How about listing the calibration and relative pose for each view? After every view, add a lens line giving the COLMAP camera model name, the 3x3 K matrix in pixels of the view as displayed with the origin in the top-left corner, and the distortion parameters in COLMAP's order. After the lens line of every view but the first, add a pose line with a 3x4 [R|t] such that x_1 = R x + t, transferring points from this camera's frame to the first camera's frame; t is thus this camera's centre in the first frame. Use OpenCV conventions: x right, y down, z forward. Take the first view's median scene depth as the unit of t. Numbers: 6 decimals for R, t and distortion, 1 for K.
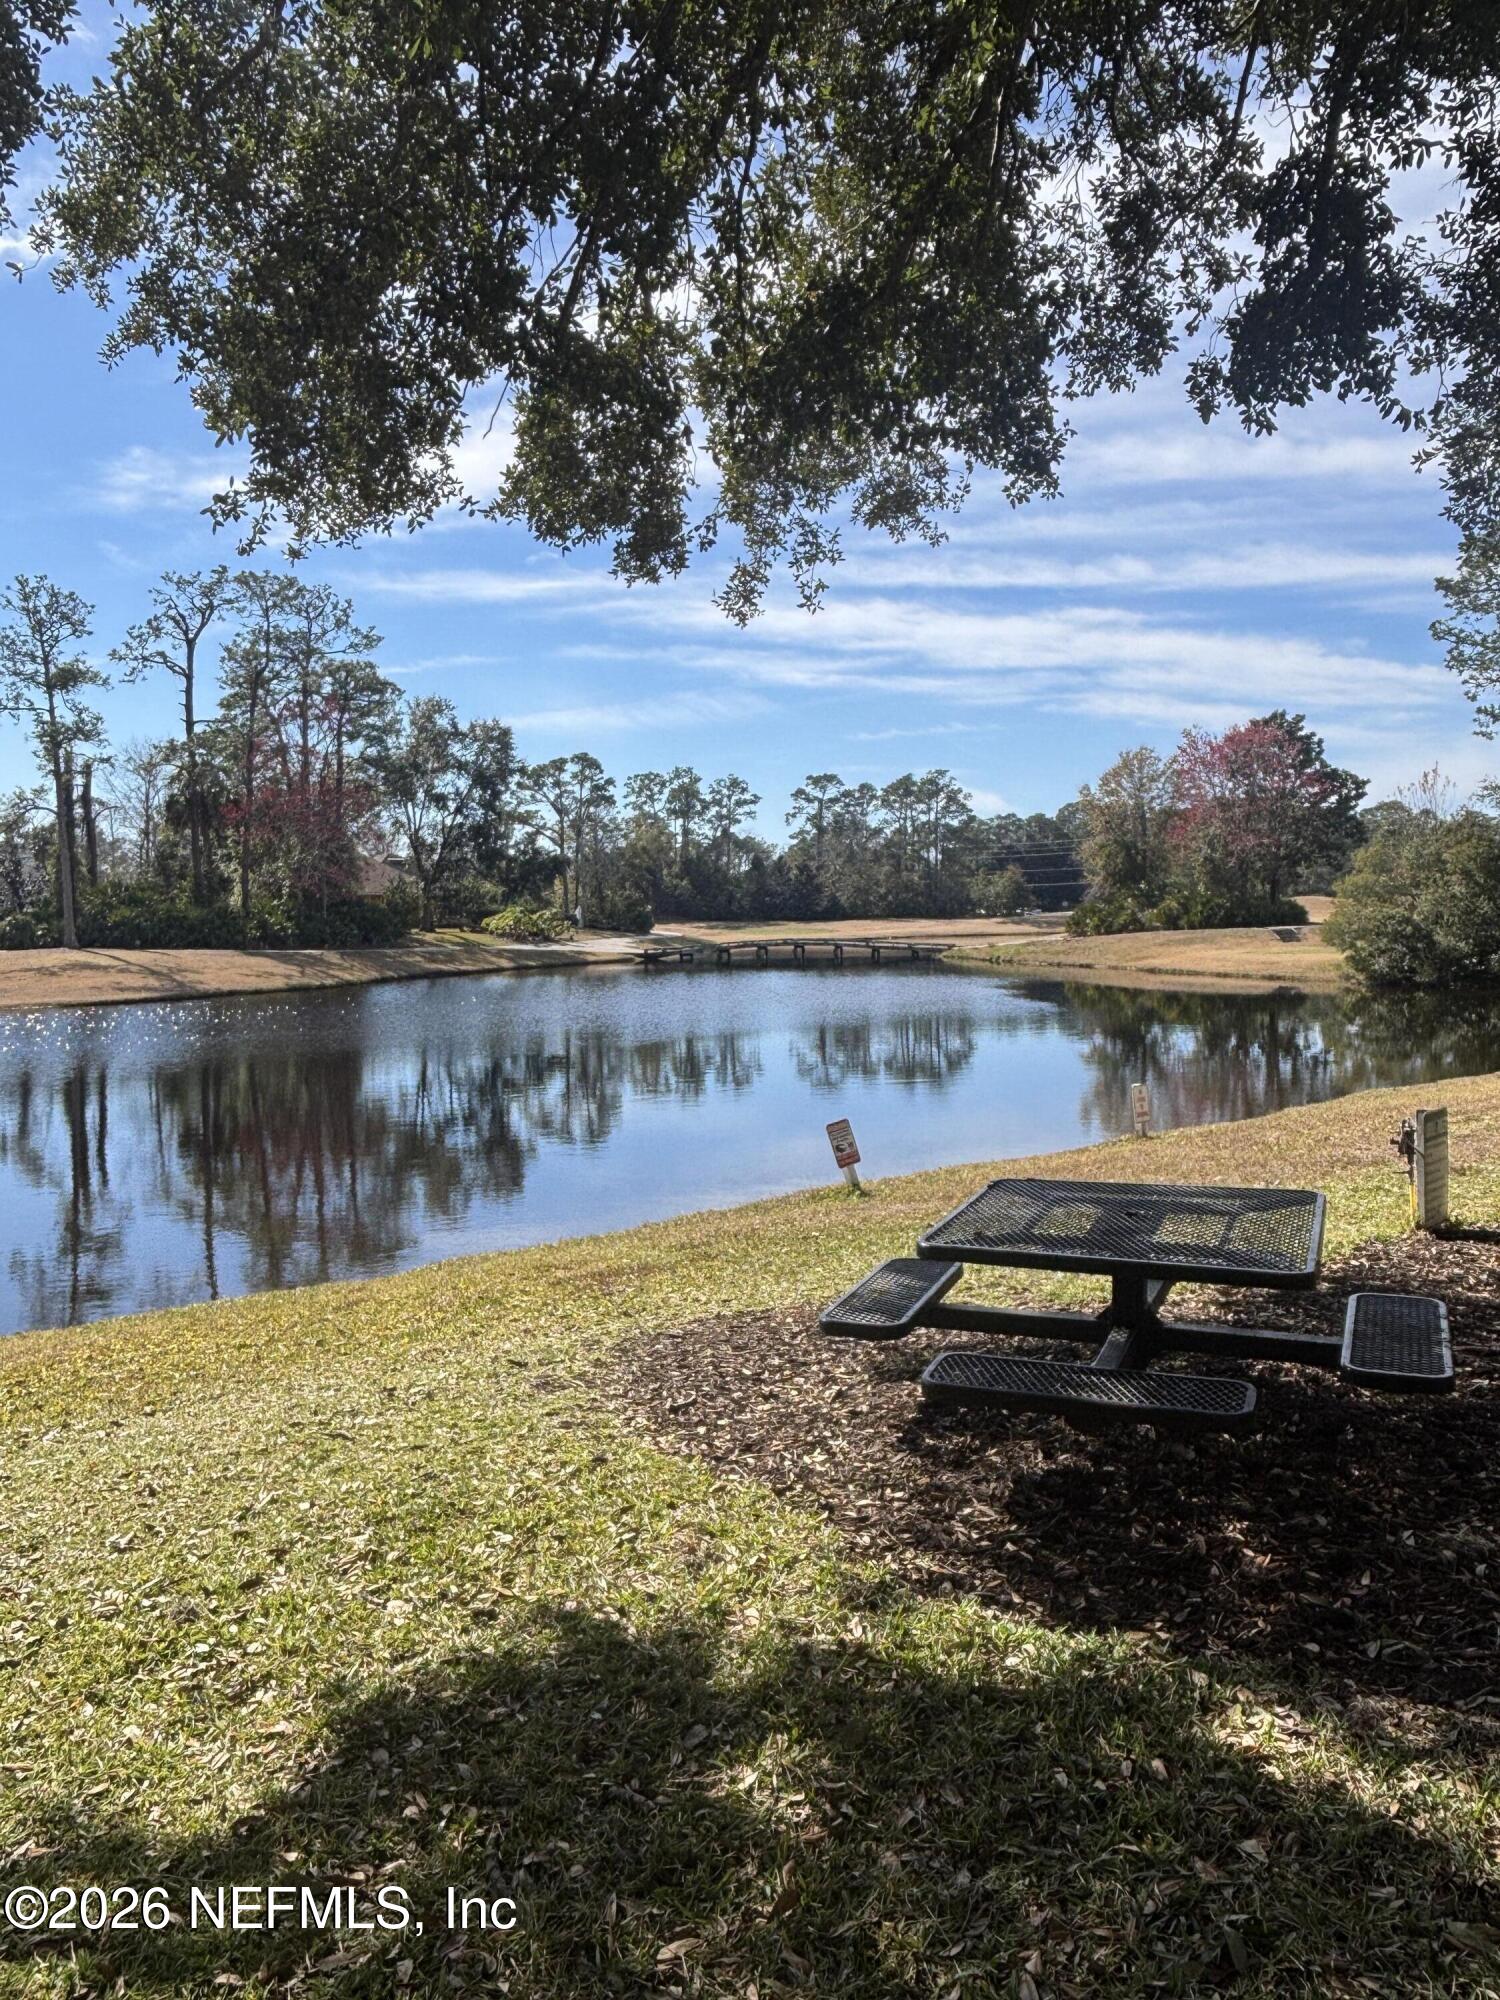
lens RADIAL K [[1500.1, 0, 758.6], [0, 1500.1, 1002.8], [0, 0, 1]] dist [0.009065, -0.001587]
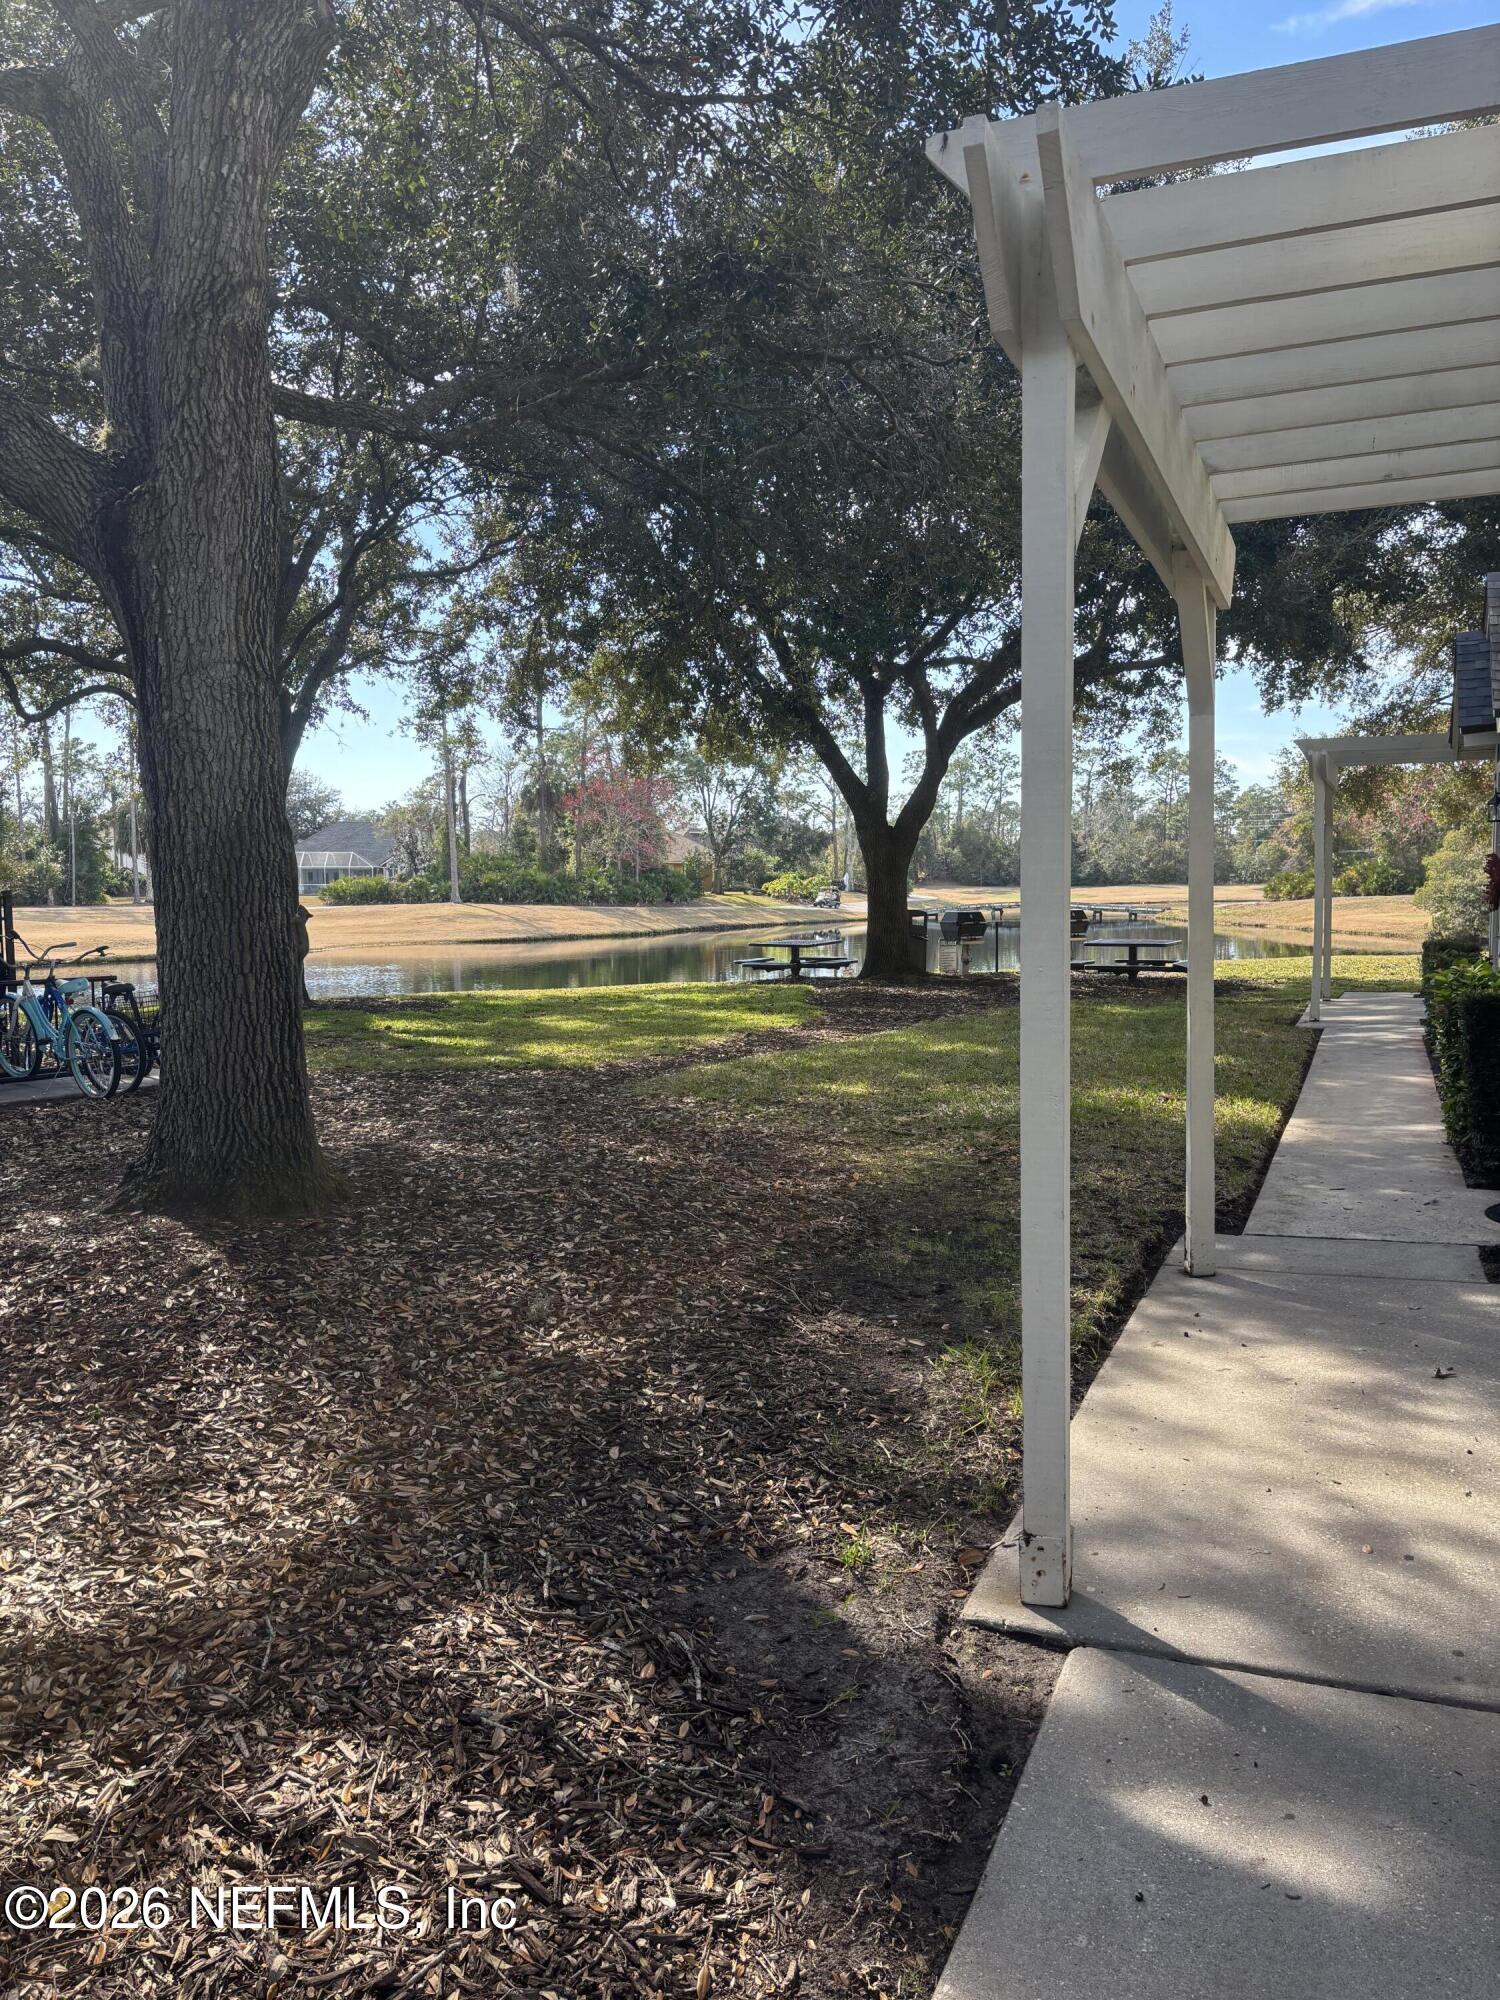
lens RADIAL K [[1500.1, 0, 748.2], [0, 1500.1, 1002.6], [0, 0, 1]] dist [0.009065, -0.001587]
pose [[0.978881, 0.022448, -0.203196, 0.054512], [-0.017769, 0.999534, 0.024822, 0.011045], [0.203659, -0.020688, 0.978823, -0.195496]]
